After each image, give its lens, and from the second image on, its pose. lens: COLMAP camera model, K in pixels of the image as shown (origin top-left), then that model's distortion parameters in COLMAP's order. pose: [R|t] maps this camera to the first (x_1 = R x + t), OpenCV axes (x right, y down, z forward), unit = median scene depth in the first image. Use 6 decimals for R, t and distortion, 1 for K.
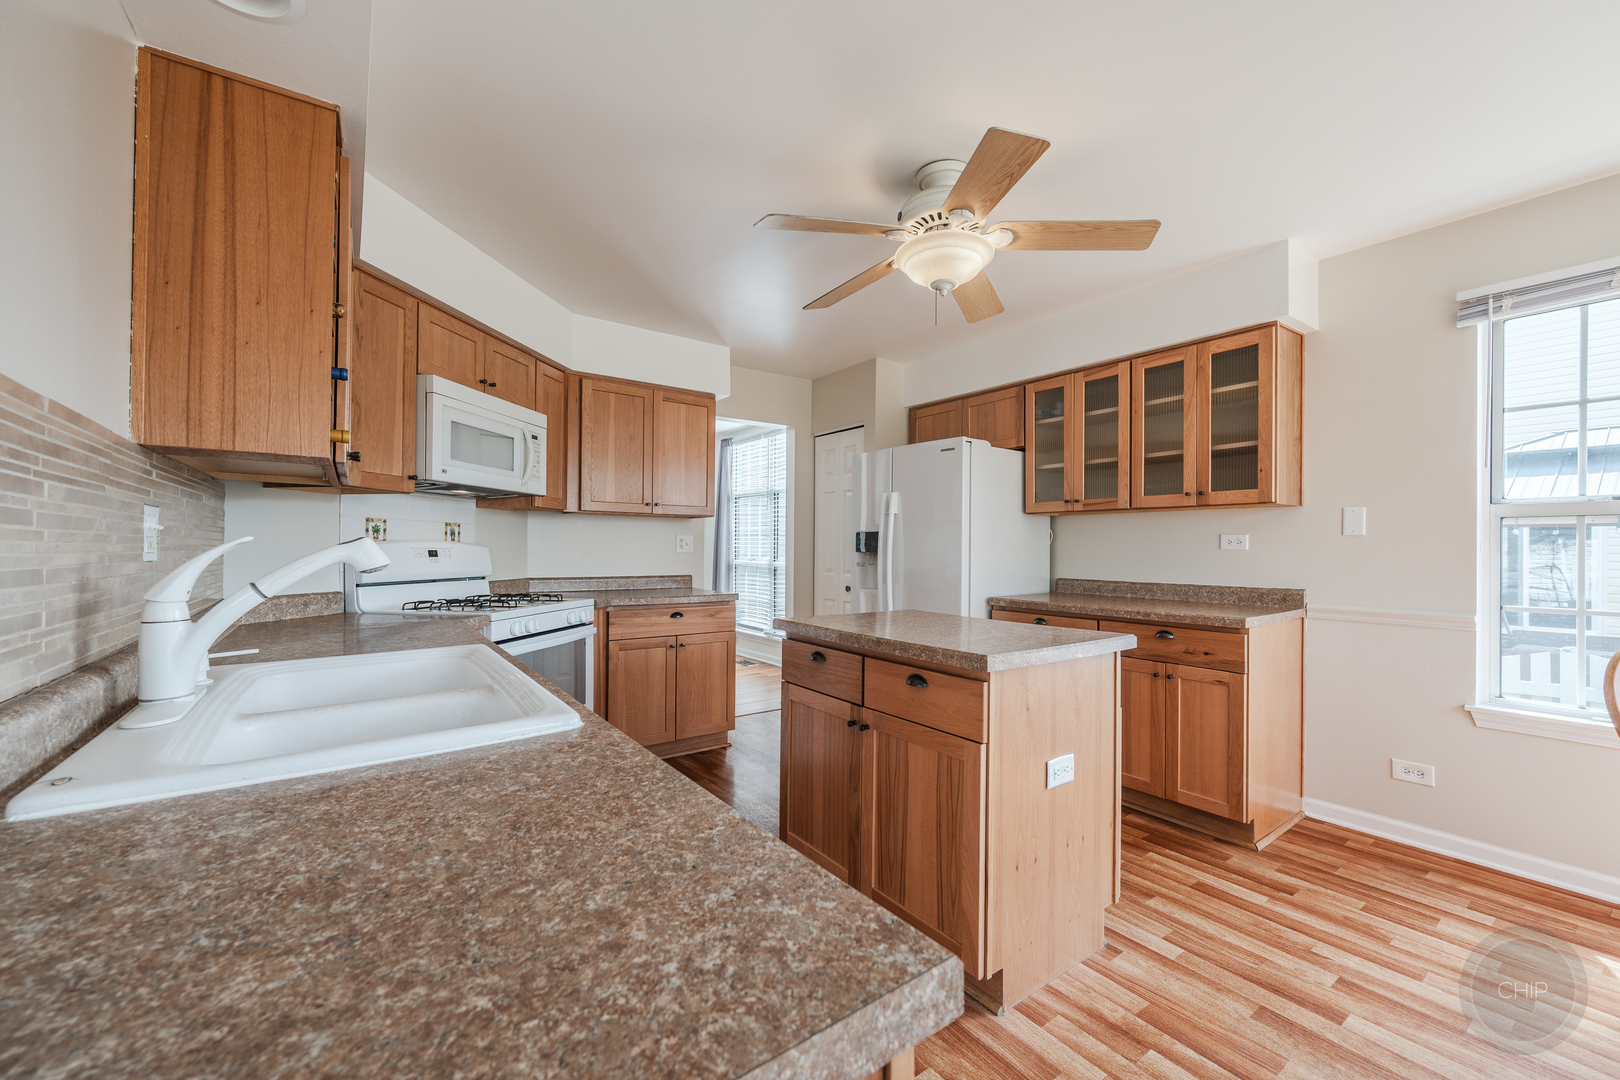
lens RADIAL K [[640.5, 0, 819.8], [0, 640.5, 543.3], [0, 0, 1]] dist [0.001552, -0.000657]
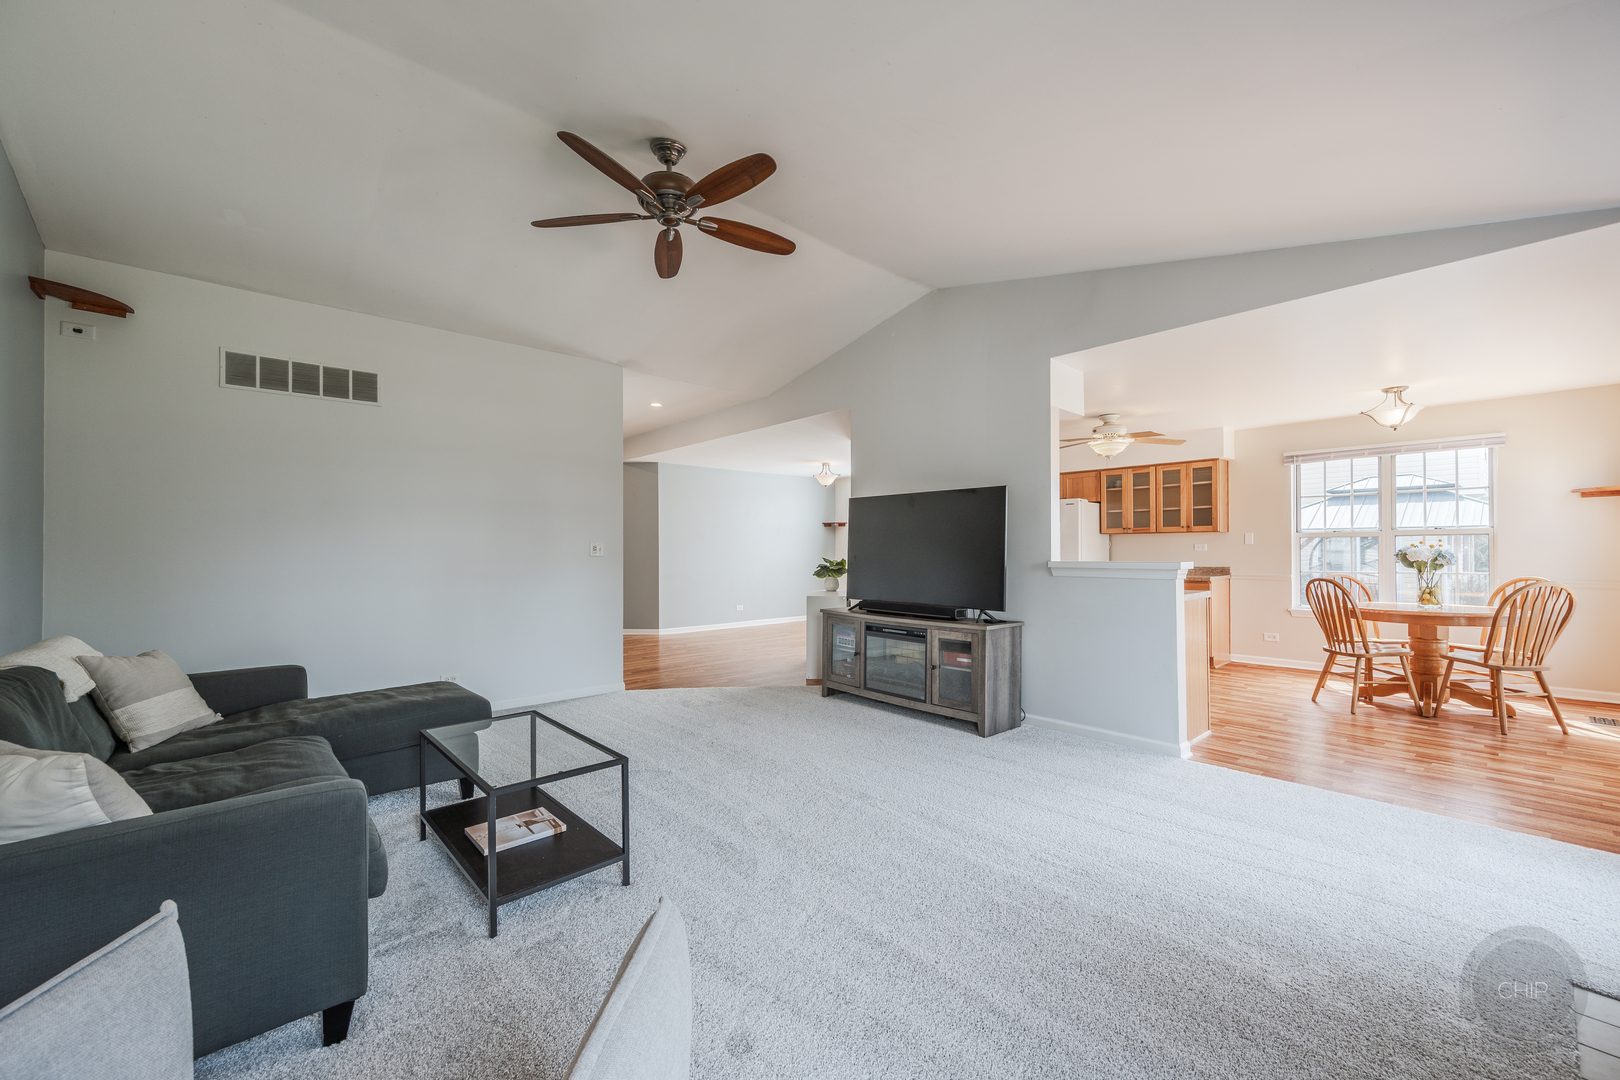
lens RADIAL K [[640.5, 0, 810.2], [0, 640.5, 543.8], [0, 0, 1]] dist [0.001552, -0.000657]
pose [[0.996736, -0.009399, 0.080184, -0.983054], [0.009298, 0.999955, 0.001627, -0.031977], [-0.080196, -0.000876, 0.996779, -1.240711]]
